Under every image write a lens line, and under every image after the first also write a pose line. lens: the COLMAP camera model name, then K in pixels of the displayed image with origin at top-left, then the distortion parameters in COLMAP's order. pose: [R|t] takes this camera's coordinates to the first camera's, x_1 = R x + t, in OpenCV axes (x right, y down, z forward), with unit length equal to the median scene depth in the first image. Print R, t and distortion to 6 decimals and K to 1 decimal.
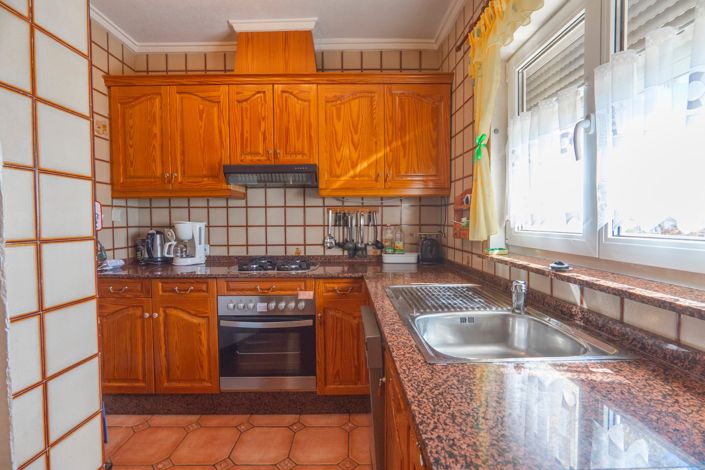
lens RADIAL K [[336.2, 0, 352.6], [0, 336.2, 231.9], [0, 0, 1]] dist [-0.005070, 0.001782]
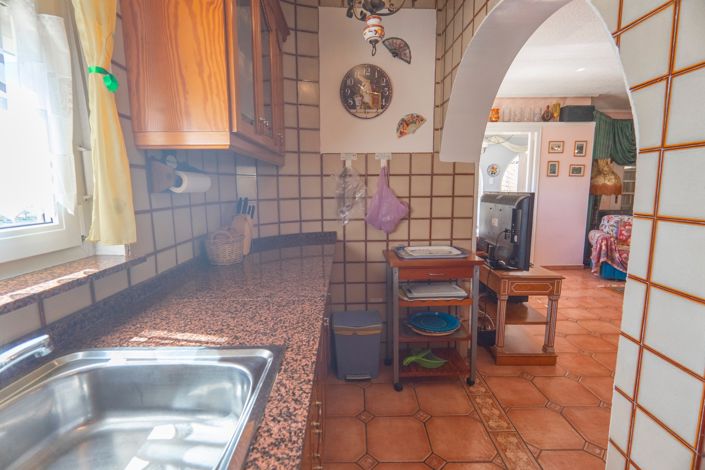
lens RADIAL K [[336.2, 0, 352.6], [0, 336.2, 231.9], [0, 0, 1]] dist [-0.005070, 0.001782]
pose [[-0.999870, 0.015811, 0.003121, 0.016803], [0.016111, 0.985618, 0.168217, -0.117114], [-0.000416, 0.168246, -0.985745, 2.002070]]
